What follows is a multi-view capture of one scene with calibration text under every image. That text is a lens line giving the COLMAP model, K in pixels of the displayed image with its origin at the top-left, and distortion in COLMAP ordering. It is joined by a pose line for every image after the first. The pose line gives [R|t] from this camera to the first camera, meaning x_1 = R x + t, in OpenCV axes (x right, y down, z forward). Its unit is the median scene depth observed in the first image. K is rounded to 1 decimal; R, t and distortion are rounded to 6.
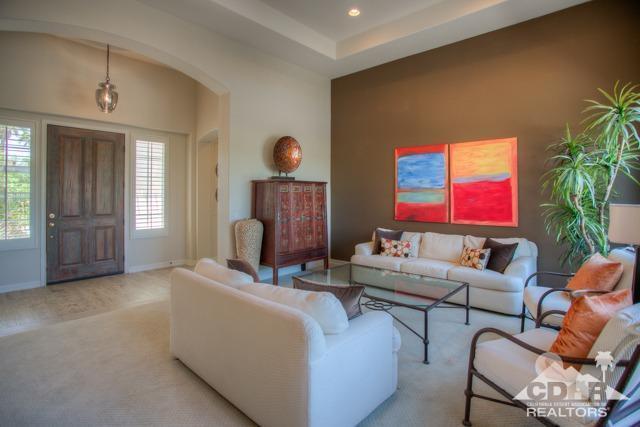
lens RADIAL K [[329.3, 0, 319.2], [0, 329.3, 193.8], [0, 0, 1]] dist [-0.030436, 0.001917]
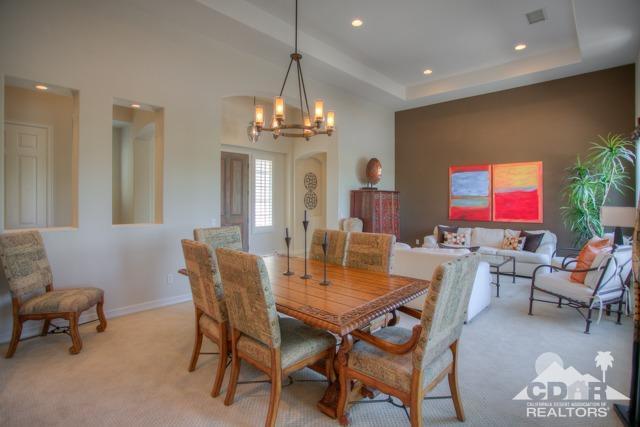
lens RADIAL K [[329.5, 0, 322.0], [0, 329.5, 201.2], [0, 0, 1]] dist [-0.020116, 0.000358]
pose [[0.999991, 0.003371, -0.002382, -0.340264], [-0.003357, 0.999978, 0.005772, -0.001609], [0.002401, -0.005764, 0.999981, -0.420234]]
